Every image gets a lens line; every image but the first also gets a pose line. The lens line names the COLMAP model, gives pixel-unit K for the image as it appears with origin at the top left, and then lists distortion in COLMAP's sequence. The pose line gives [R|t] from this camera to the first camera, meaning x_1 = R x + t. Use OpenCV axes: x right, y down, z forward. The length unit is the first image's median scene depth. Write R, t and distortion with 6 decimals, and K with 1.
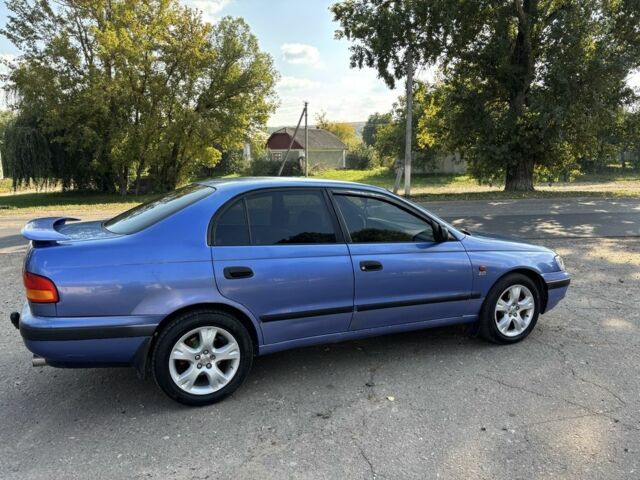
lens RADIAL K [[488.6, 0, 322.1], [0, 488.6, 241.4], [0, 0, 1]] dist [0.054933, -0.065198]
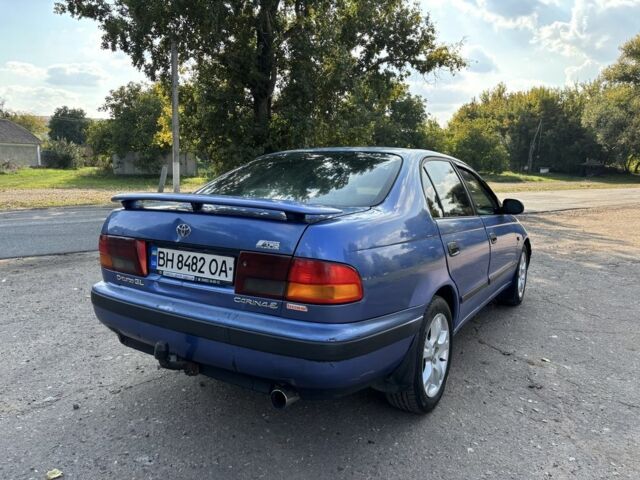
lens RADIAL K [[490.8, 0, 315.2], [0, 490.8, 241.5], [0, 0, 1]] dist [0.019188, -0.011433]
pose [[0.822604, -0.056470, 0.565803, -0.139963], [0.062060, 0.998028, 0.009381, 0.004621], [-0.565217, 0.027396, 0.824487, 0.067144]]
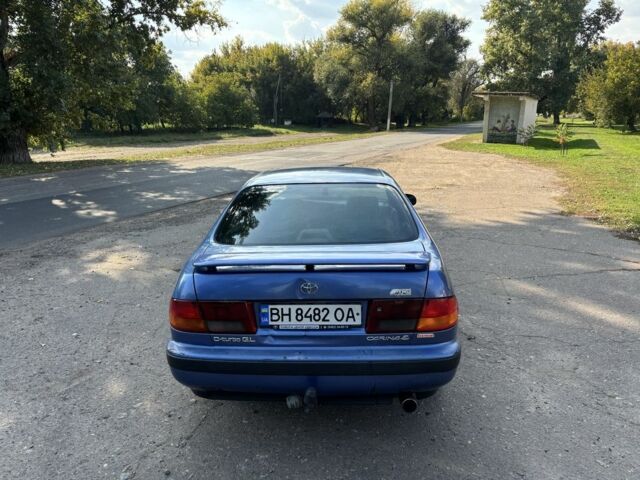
lens RADIAL K [[488.6, 0, 322.1], [0, 488.6, 241.4], [0, 0, 1]] dist [0.054933, -0.065198]
pose [[0.427427, -0.209979, 0.879326, -0.206294], [0.147451, 0.975820, 0.161347, -0.029540], [-0.891944, 0.060694, 0.448054, 0.115143]]
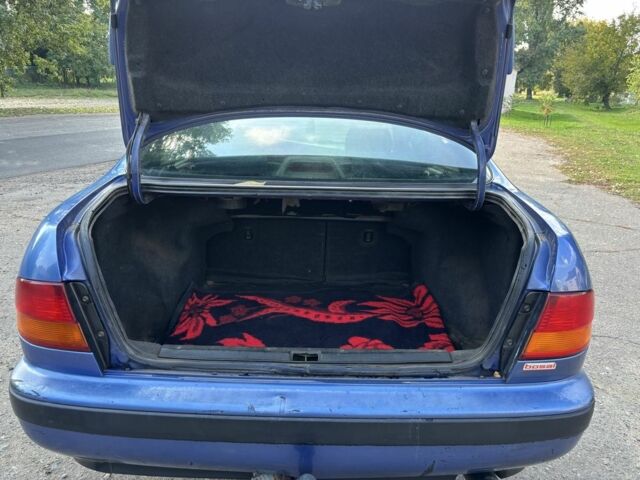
lens RADIAL K [[488.6, 0, 322.1], [0, 488.6, 241.4], [0, 0, 1]] dist [0.054933, -0.065198]
pose [[0.373335, -0.251318, 0.893006, -0.151443], [0.101332, 0.967894, 0.230030, -0.014399], [-0.922146, 0.004611, 0.386815, 0.150476]]
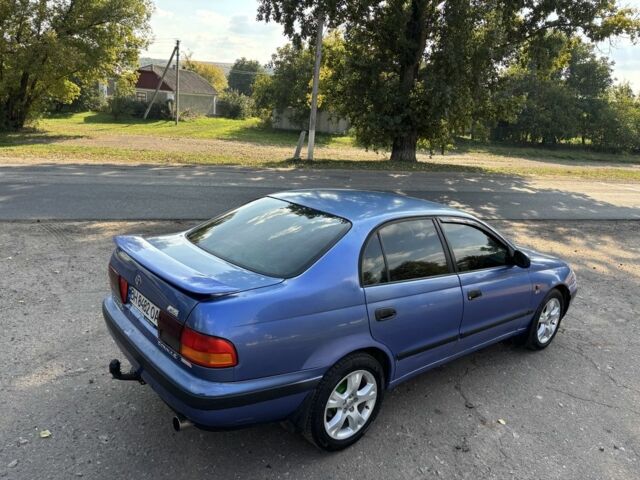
lens RADIAL K [[492.5, 0, 321.9], [0, 492.5, 232.3], [0, 0, 1]] dist [0.014496, 0.000645]
pose [[0.954566, 0.018396, 0.297433, -0.093981], [-0.044372, 0.995741, 0.080819, -0.027177], [-0.294679, -0.090345, 0.951316, 0.020383]]
